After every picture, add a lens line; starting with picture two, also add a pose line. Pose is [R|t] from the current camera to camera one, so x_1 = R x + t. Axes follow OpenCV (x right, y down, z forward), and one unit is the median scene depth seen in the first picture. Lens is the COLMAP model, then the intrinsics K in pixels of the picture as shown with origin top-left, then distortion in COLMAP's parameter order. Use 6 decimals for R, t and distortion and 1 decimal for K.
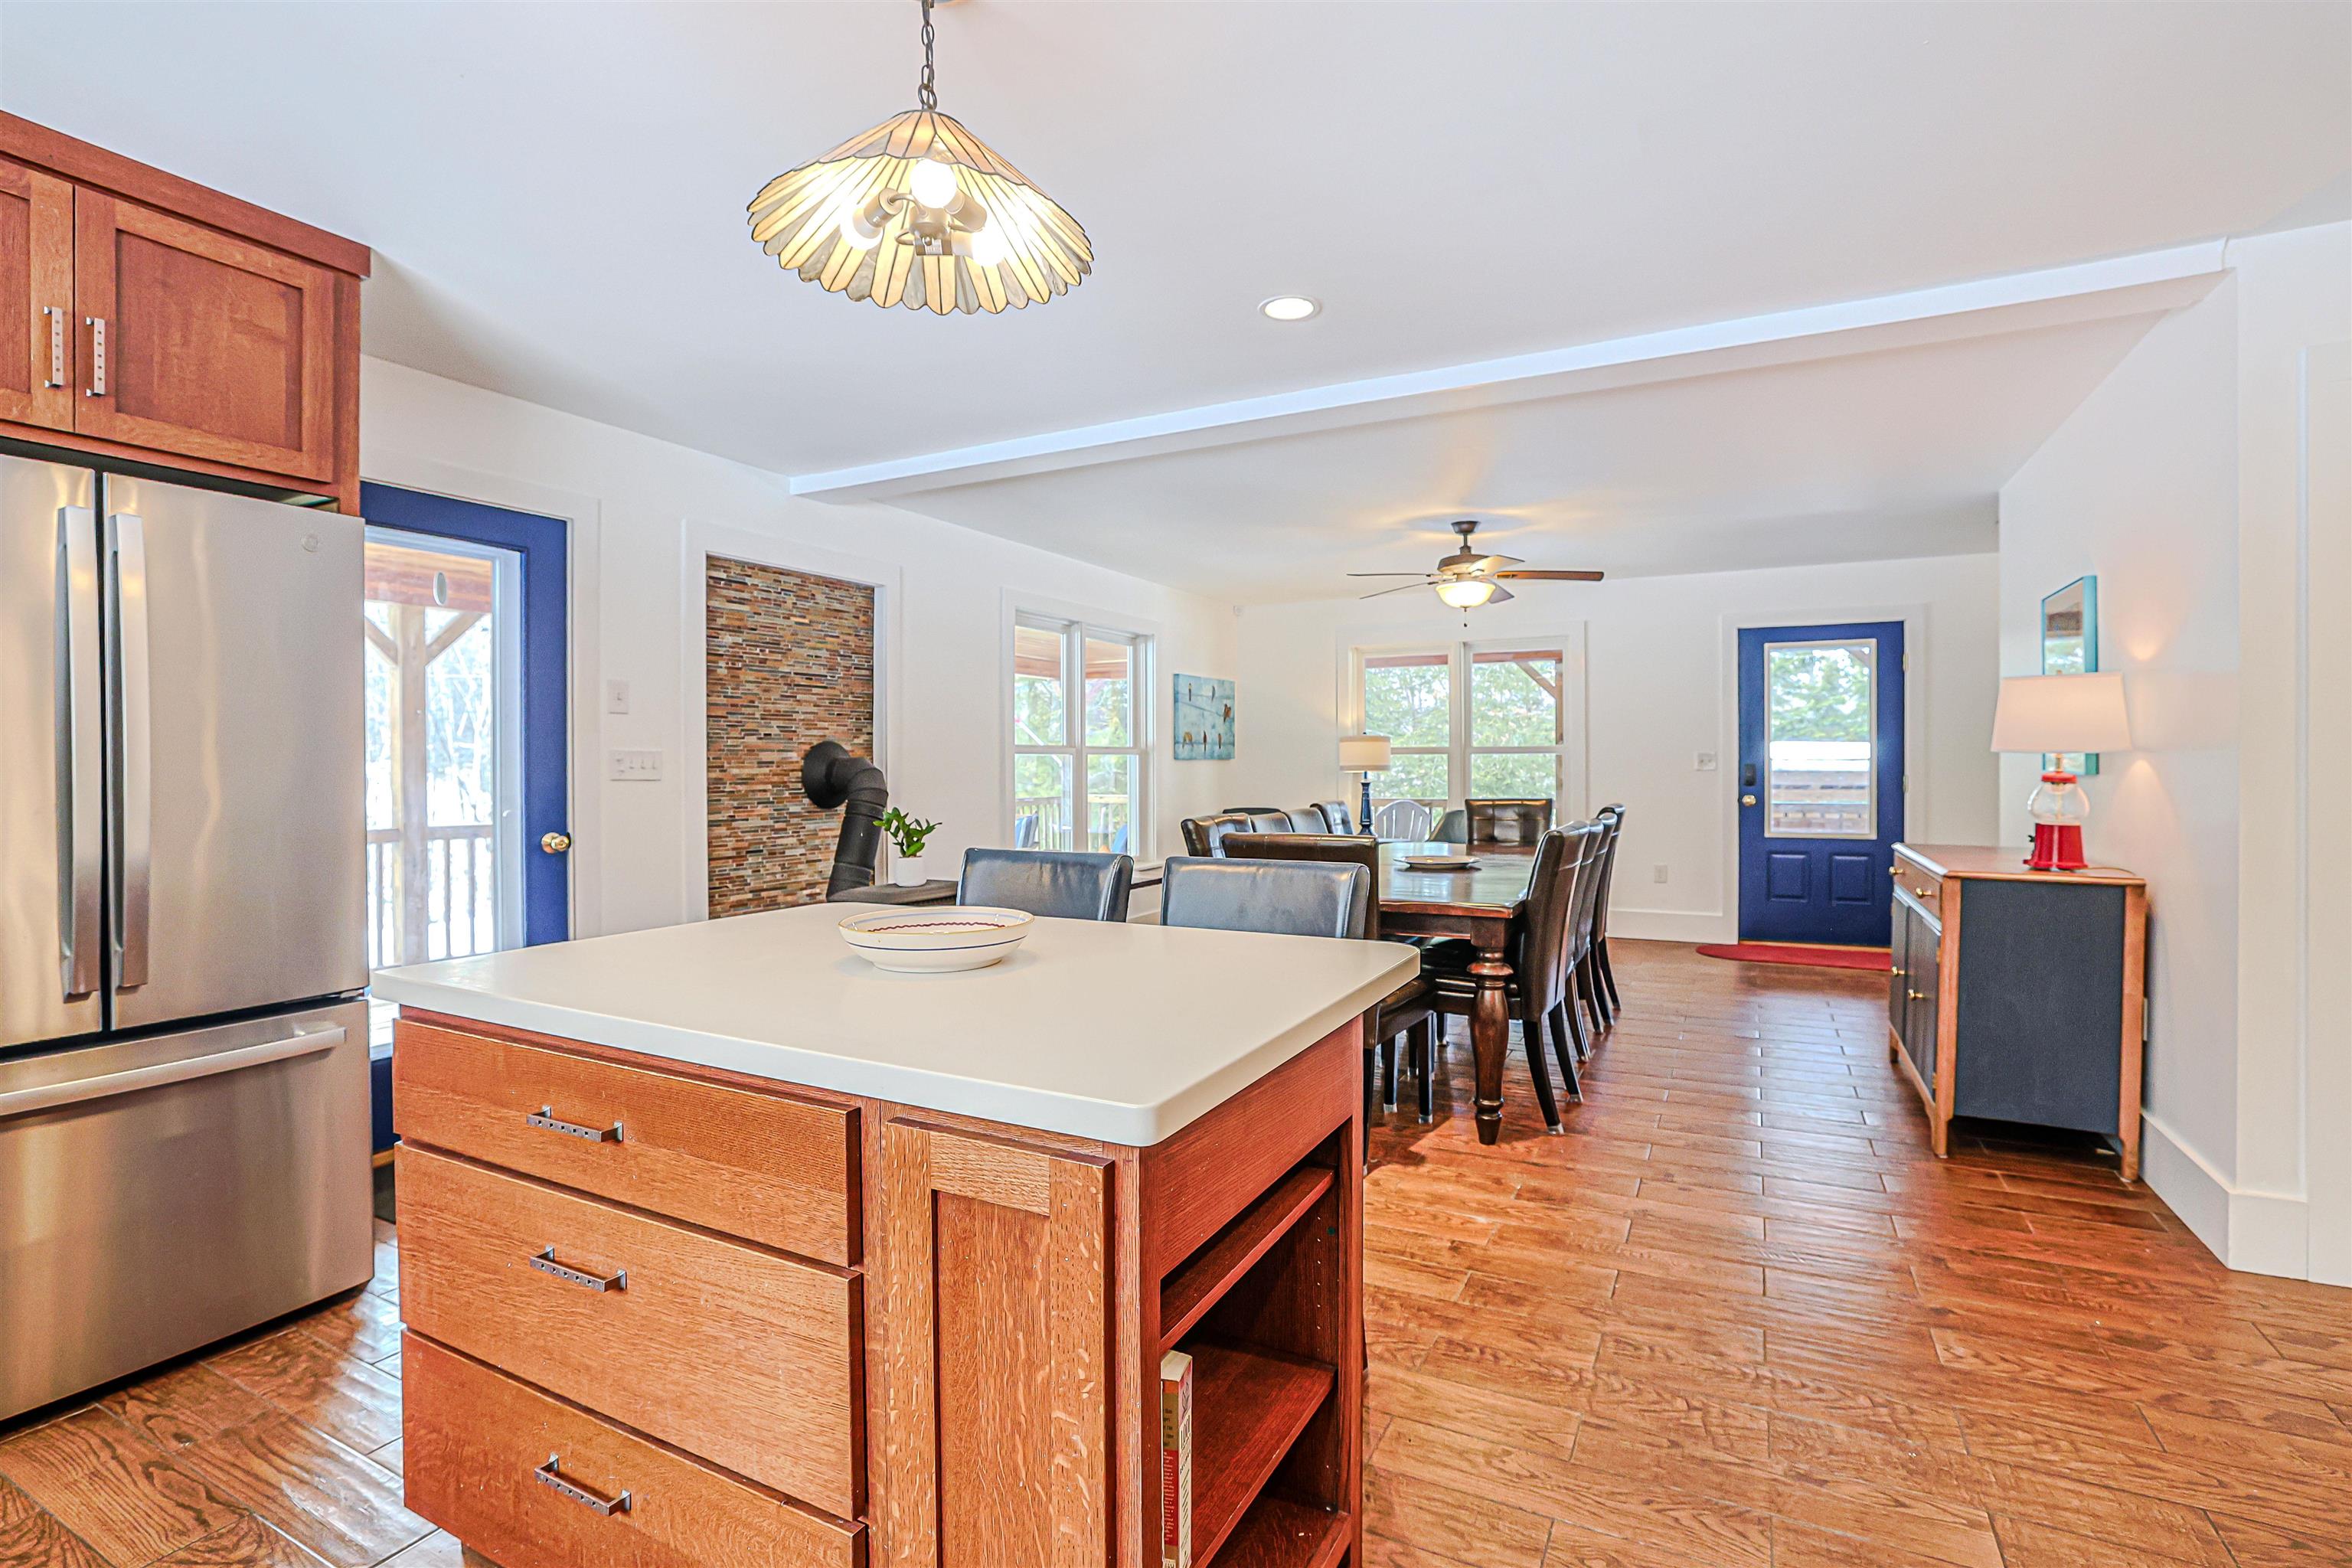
lens RADIAL K [[1080.4, 0, 1208.9], [0, 1080.4, 768.3], [0, 0, 1]] dist [-0.041270, 0.011046]
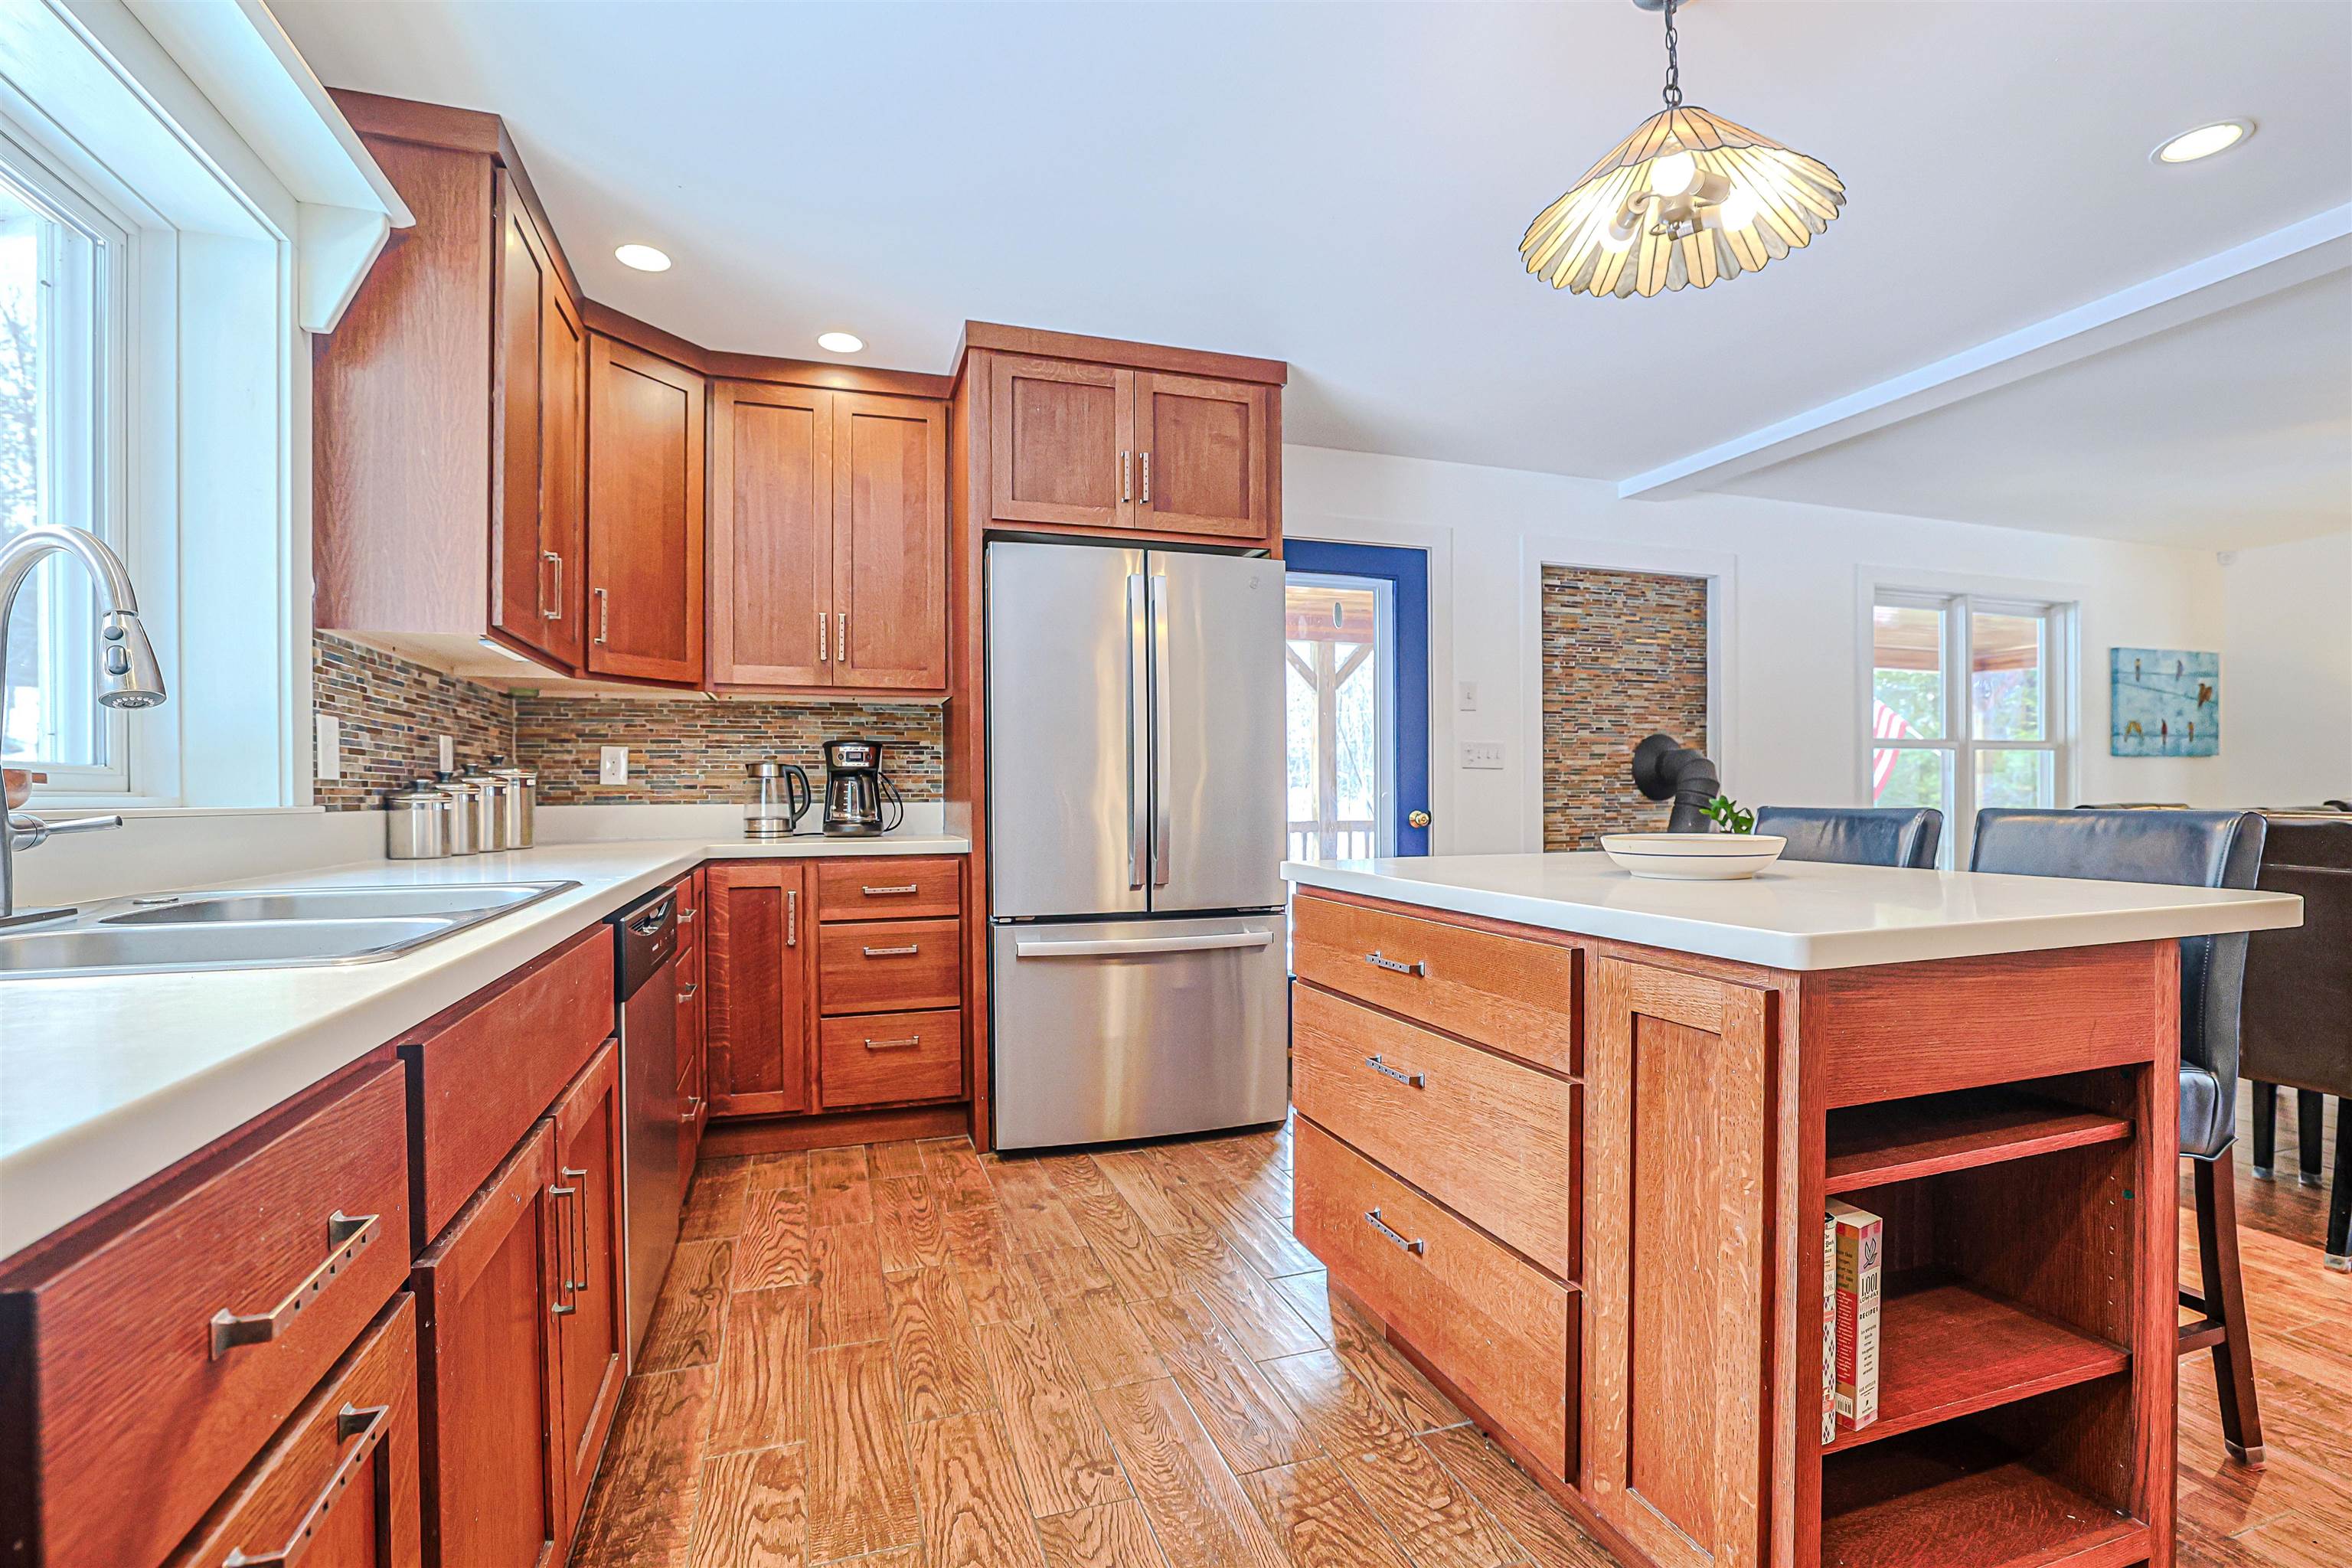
lens RADIAL K [[1080.4, 0, 1195.5], [0, 1080.4, 786.0], [0, 0, 1]] dist [-0.041270, 0.011046]
pose [[0.717607, 0.002388, -0.696444, 0.098656], [-0.001761, 0.999997, 0.001615, 0.057734], [0.696446, 0.000067, 0.717609, -0.091858]]
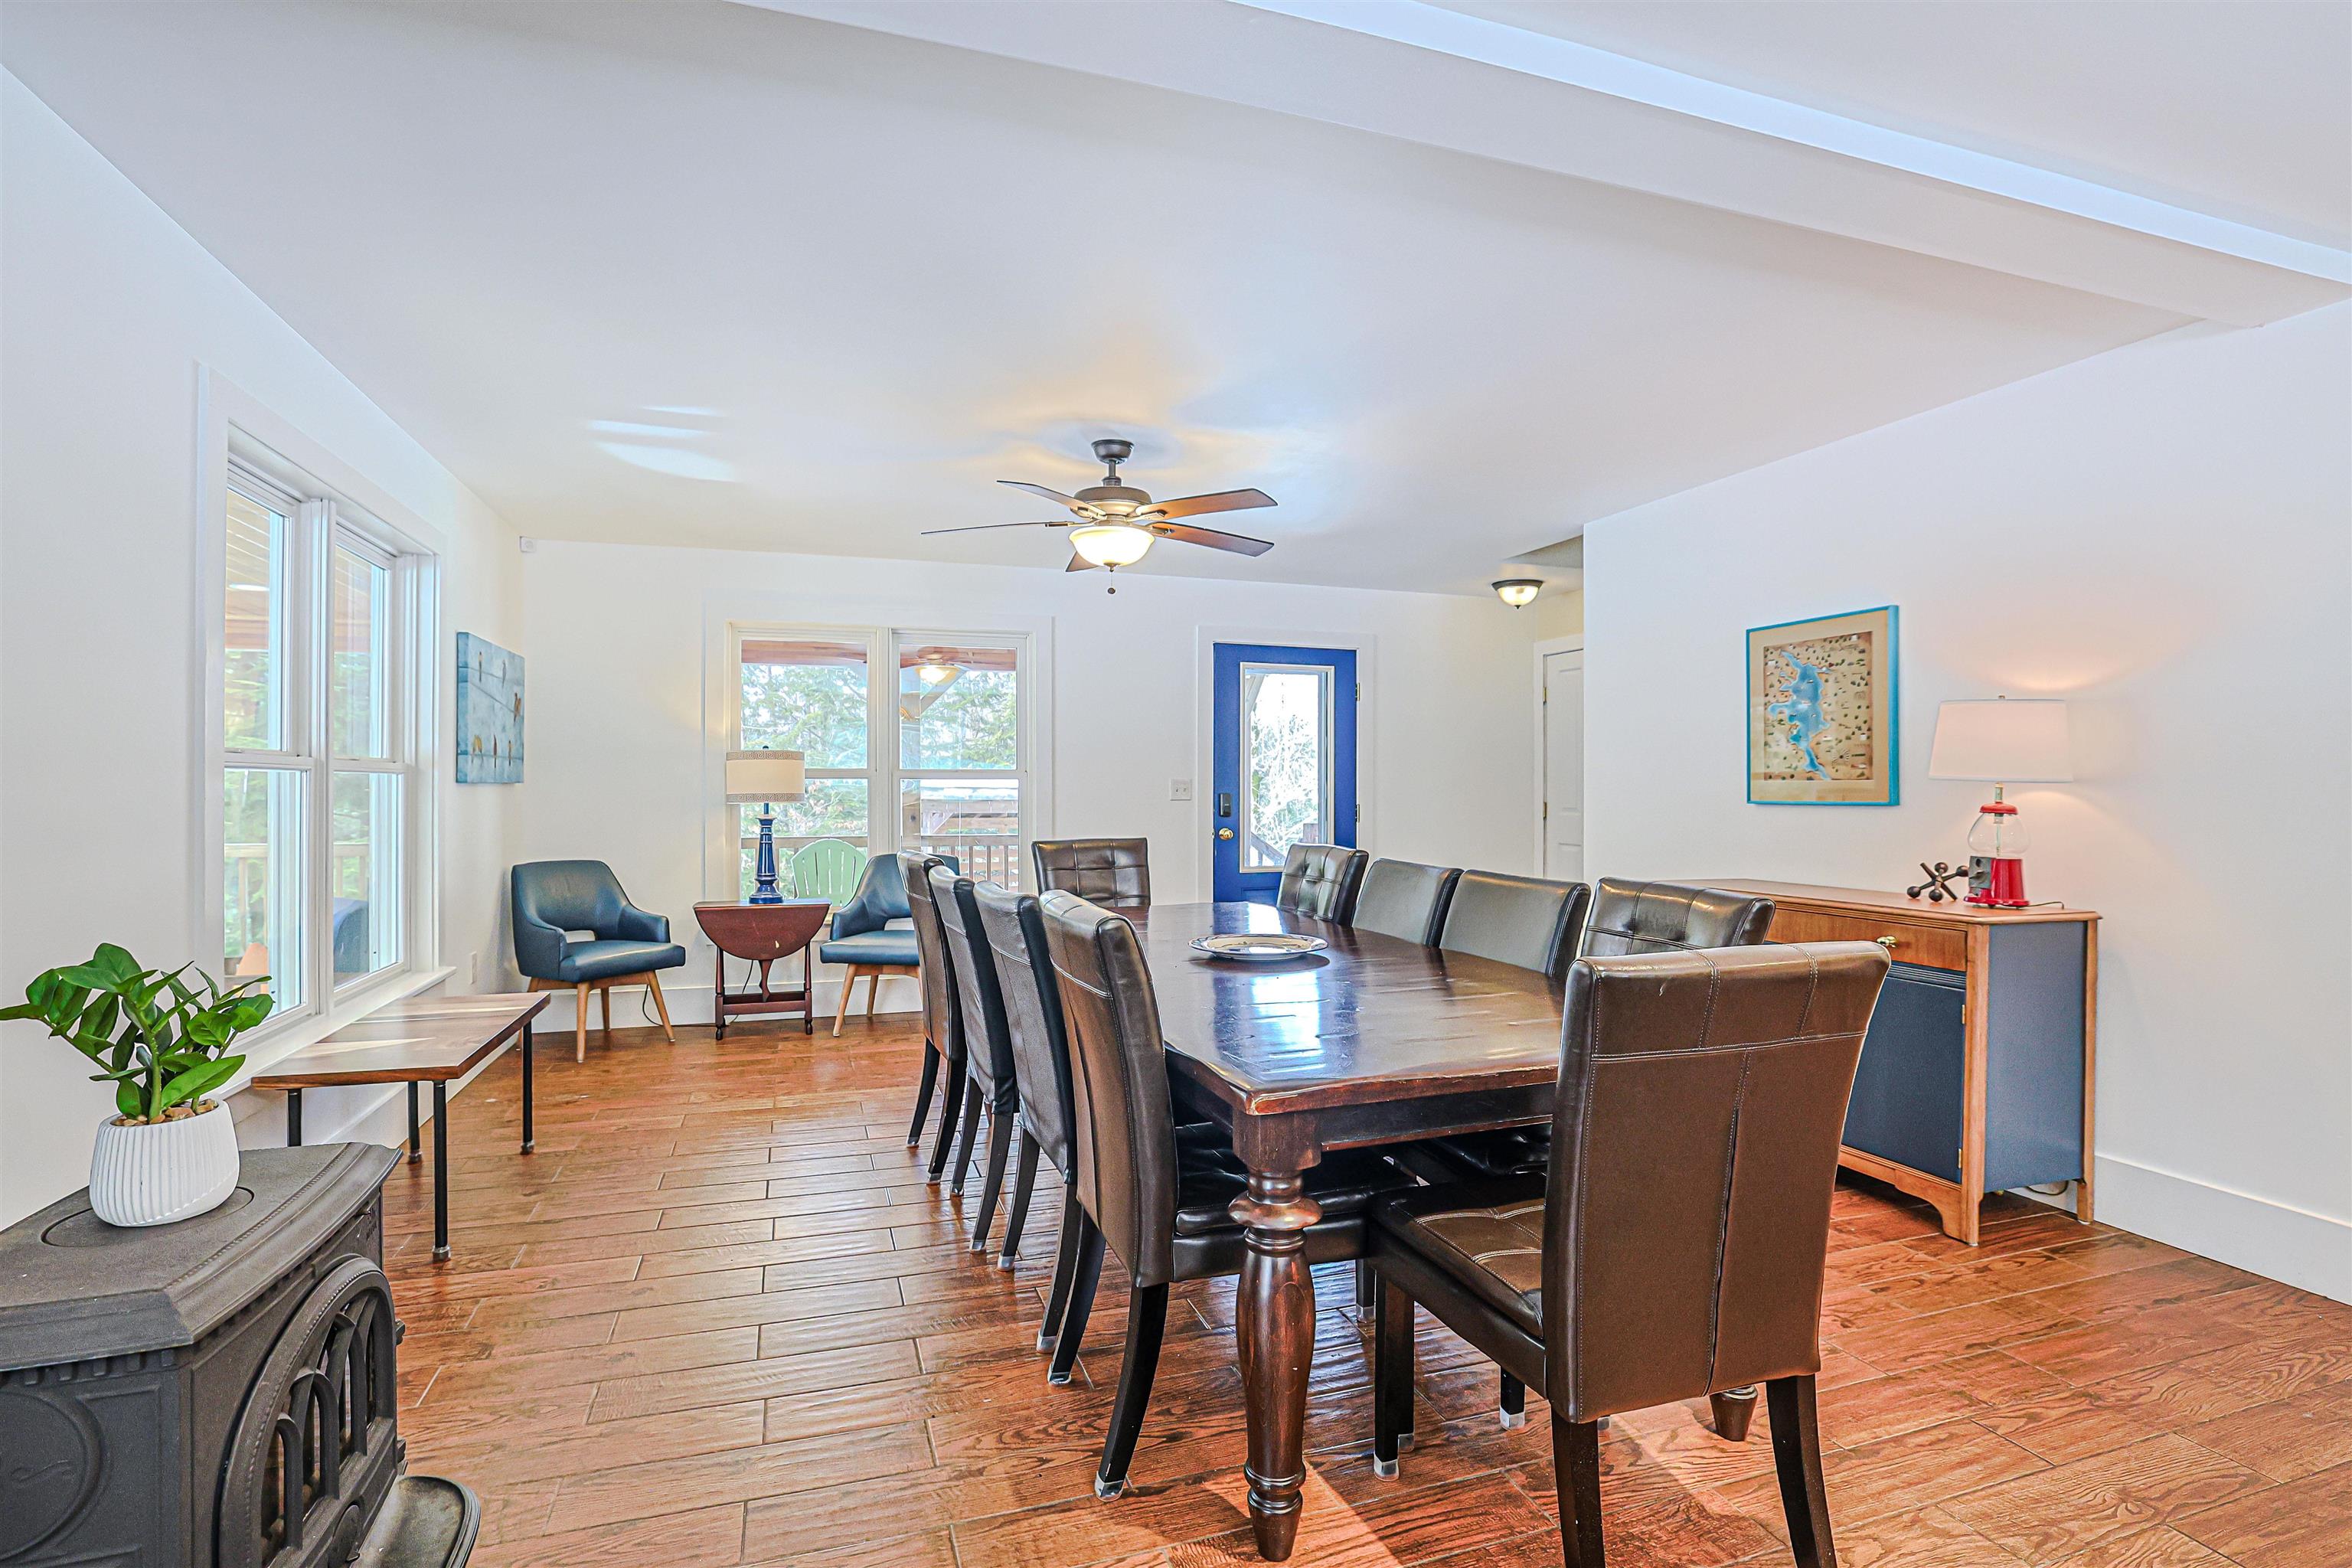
lens RADIAL K [[1080.4, 0, 1181.4], [0, 1080.4, 790.4], [0, 0, 1]] dist [-0.041270, 0.011046]
pose [[0.705418, 0.002424, 0.708787, -0.656038], [0.001174, 0.999989, -0.004589, -0.006616], [-0.708791, 0.004070, 0.705407, 1.439057]]
